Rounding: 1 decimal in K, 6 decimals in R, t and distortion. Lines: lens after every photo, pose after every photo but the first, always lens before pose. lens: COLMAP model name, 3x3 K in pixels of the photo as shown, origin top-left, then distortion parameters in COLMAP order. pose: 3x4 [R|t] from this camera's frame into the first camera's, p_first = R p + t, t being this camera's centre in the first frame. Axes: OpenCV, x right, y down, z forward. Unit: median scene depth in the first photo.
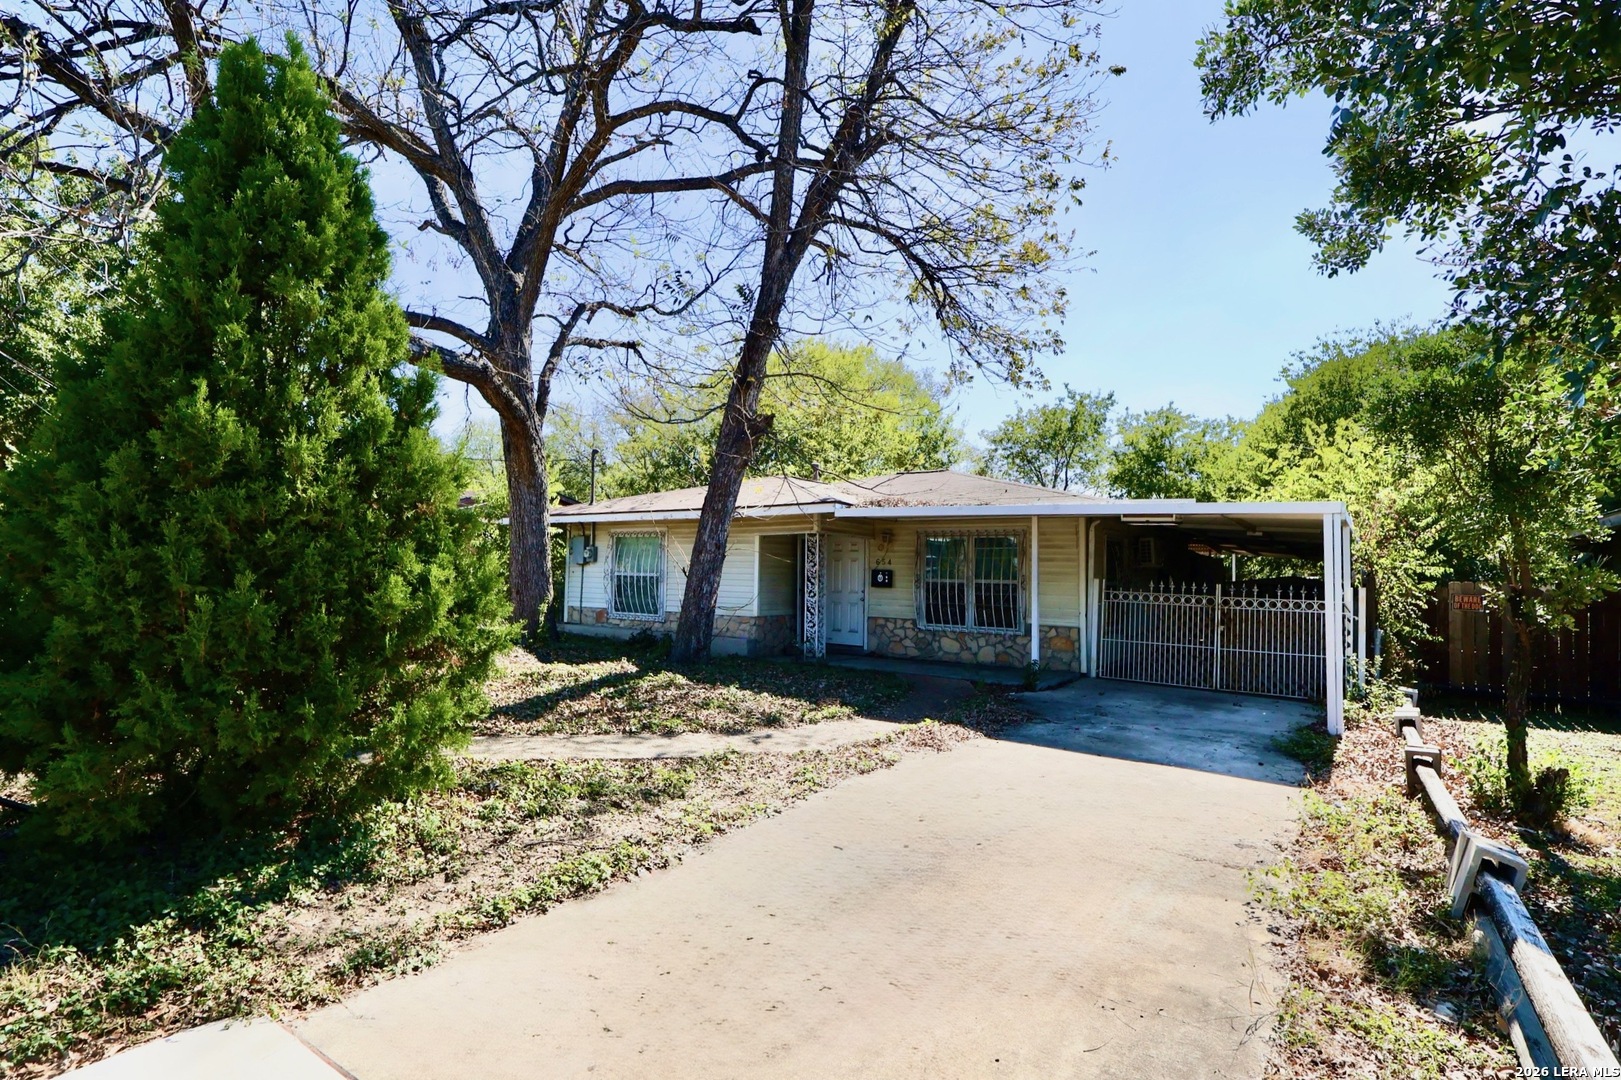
lens RADIAL K [[756.7, 0, 810.5], [0, 756.7, 540.0], [0, 0, 1]] dist [-0.000200, -0.000285]
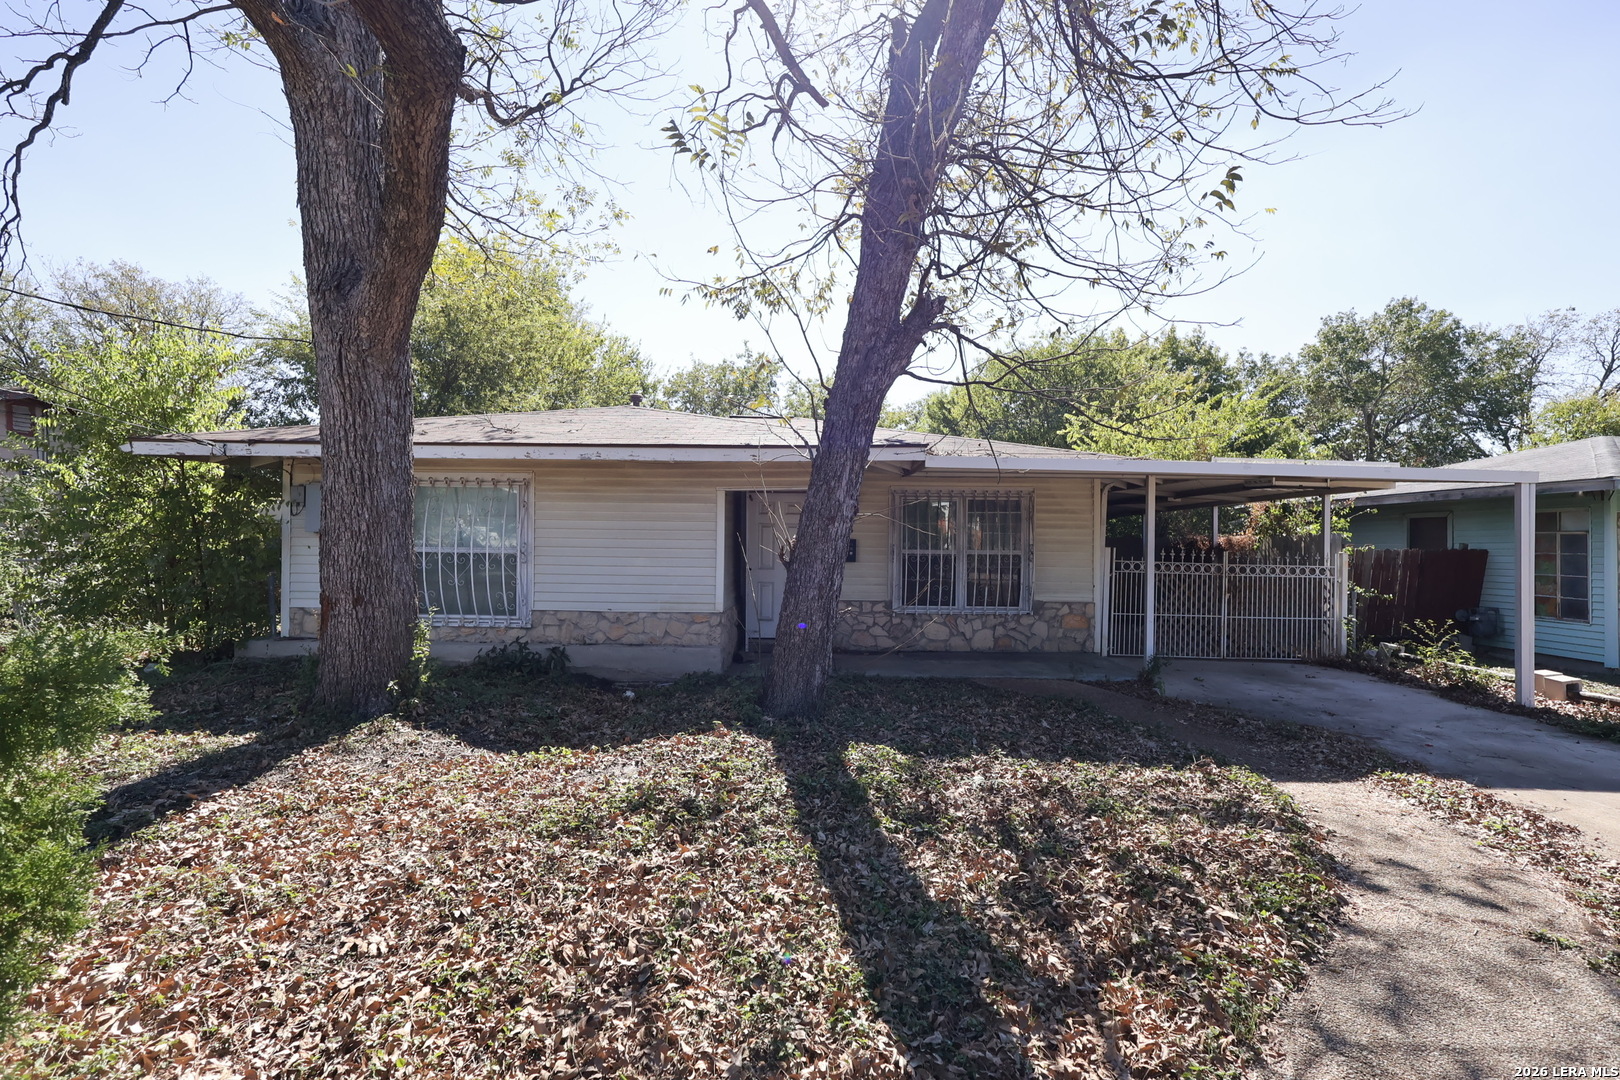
lens RADIAL K [[756.2, 0, 810.0], [0, 756.2, 540.0], [0, 0, 1]] dist [-0.000200, -0.000285]
pose [[0.841310, -0.014744, 0.540353, -0.384517], [-0.015830, 0.998527, 0.051892, 0.001461], [-0.540322, -0.052211, 0.839837, 0.415169]]
